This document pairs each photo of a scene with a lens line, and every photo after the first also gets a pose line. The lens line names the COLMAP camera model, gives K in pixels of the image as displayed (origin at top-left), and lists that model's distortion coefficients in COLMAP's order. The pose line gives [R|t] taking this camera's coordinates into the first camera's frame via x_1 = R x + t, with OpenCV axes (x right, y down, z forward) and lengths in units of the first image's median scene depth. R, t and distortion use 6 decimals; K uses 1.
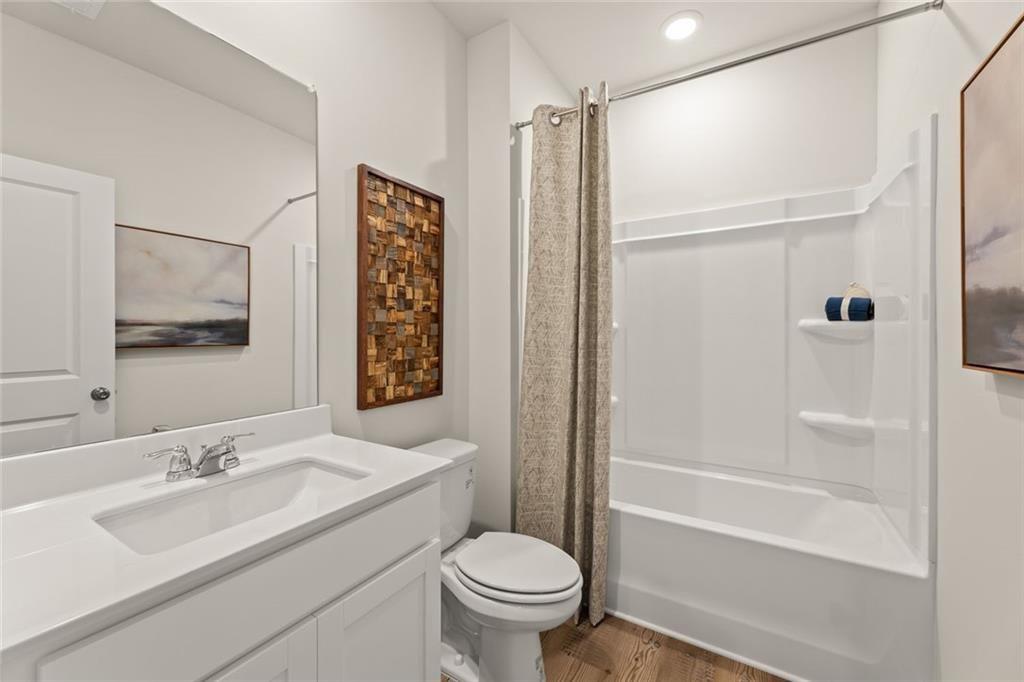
lens RADIAL K [[410.0, 0, 513.2], [0, 410.0, 336.6], [0, 0, 1]] dist [-0.001147, -0.000065]
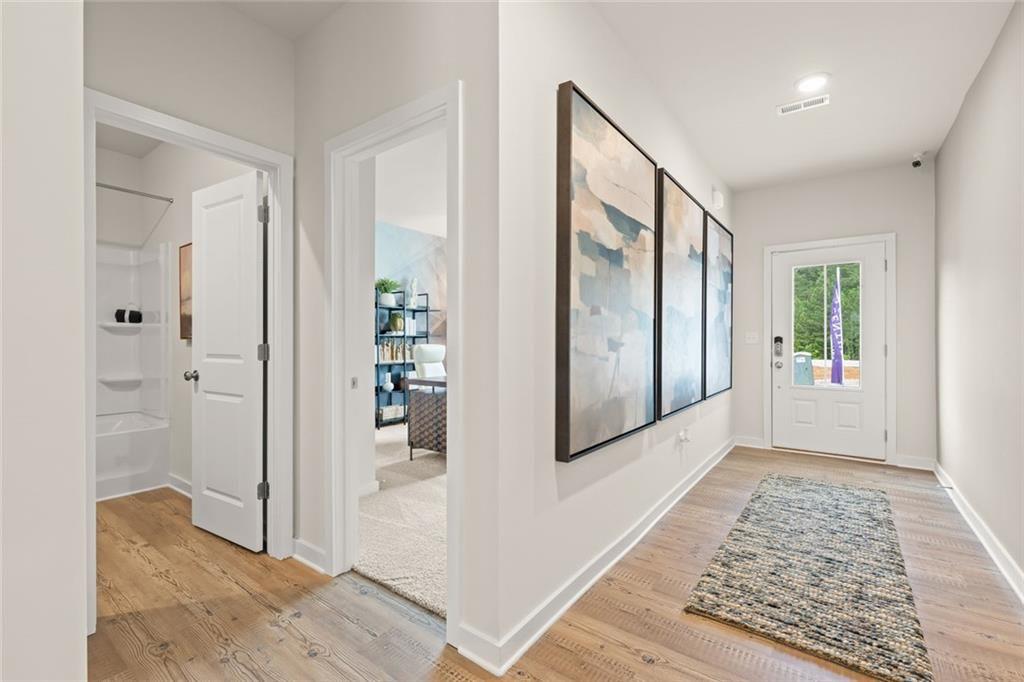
lens RADIAL K [[446.2, 0, 514.3], [0, 446.2, 338.0], [0, 0, 1]] dist [0.001689, 0.000155]
pose [[0.092604, -0.002677, 0.995699, -1.073811], [-0.001927, 0.999994, 0.002867, 0.024700], [-0.995701, -0.002184, 0.092598, -0.965846]]
